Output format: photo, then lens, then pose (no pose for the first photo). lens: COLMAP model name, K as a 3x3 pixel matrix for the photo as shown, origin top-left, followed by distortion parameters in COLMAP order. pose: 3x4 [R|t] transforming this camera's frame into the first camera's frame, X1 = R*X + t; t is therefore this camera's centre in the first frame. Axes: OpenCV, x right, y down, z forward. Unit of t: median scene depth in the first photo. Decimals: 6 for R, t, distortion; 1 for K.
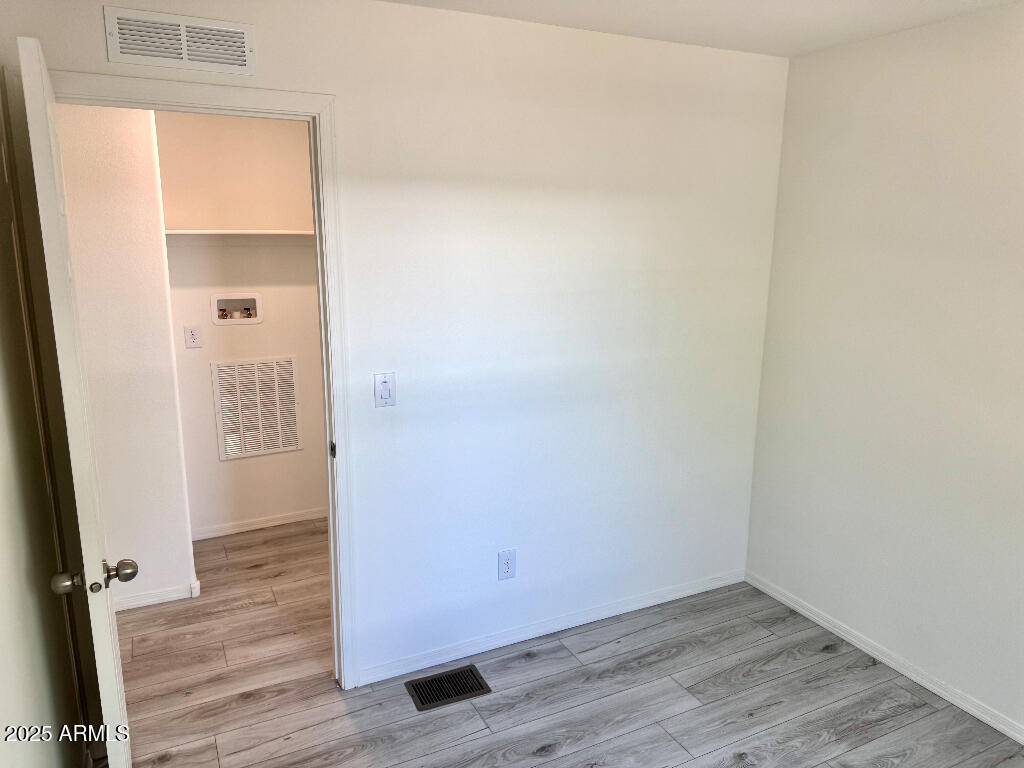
lens RADIAL K [[735.7, 0, 516.7], [0, 735.7, 365.7], [0, 0, 1]] dist [-0.005465, -0.002187]
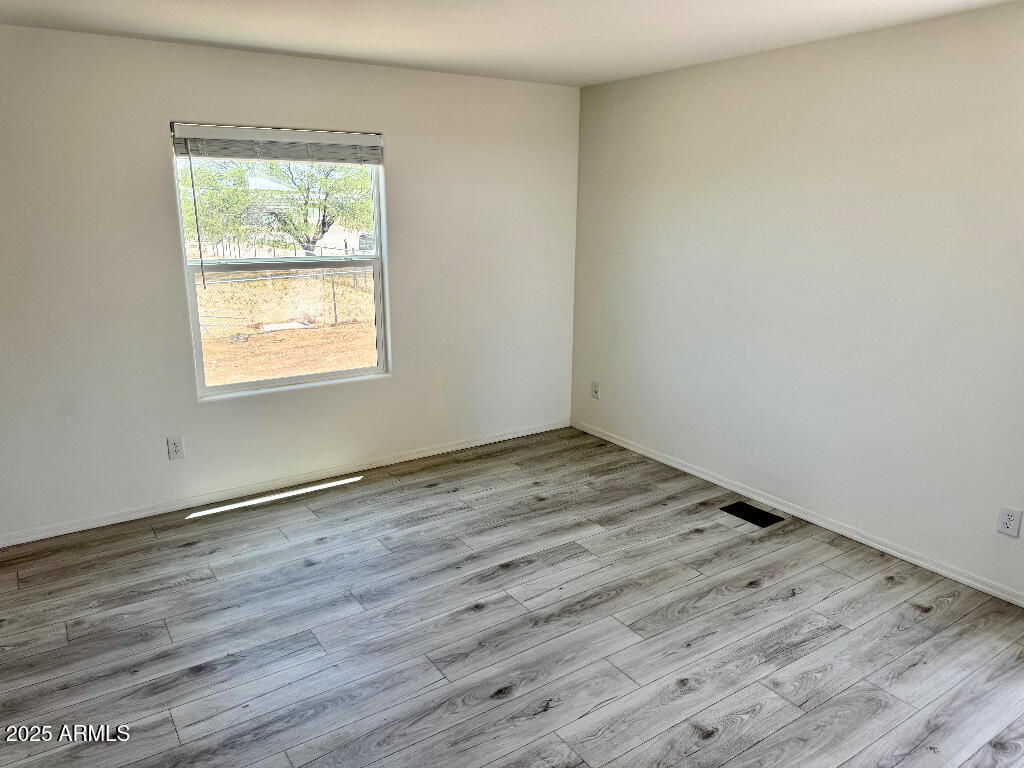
lens RADIAL K [[706.8, 0, 526.6], [0, 706.8, 379.9], [0, 0, 1]] dist [0.197248, -0.247804]
pose [[0.989493, -0.018132, 0.143440, -0.069216], [0.010280, 0.998417, 0.055294, 0.006514], [-0.144215, -0.053238, 0.988113, -0.034063]]
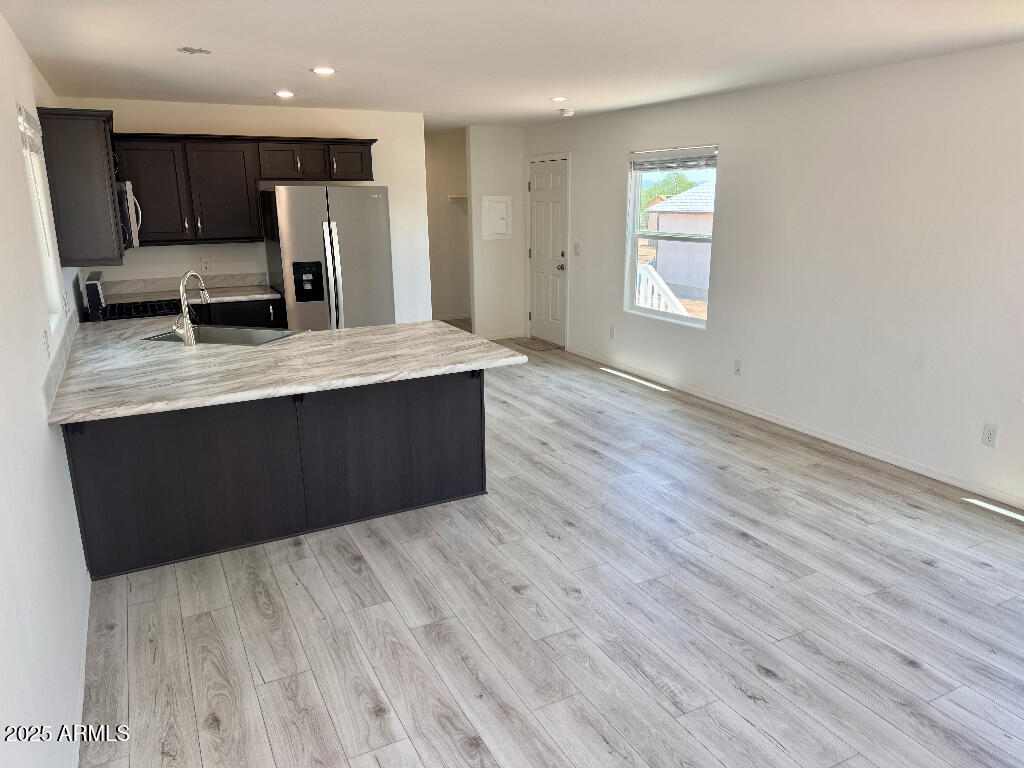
lens RADIAL K [[735.7, 0, 516.7], [0, 735.7, 365.7], [0, 0, 1]] dist [-0.005465, -0.002187]
pose [[0.027050, 0.233547, -0.971969, 0.985387], [-0.183925, 0.956888, 0.224805, -0.096865], [0.982568, 0.172688, 0.068839, 0.468221]]
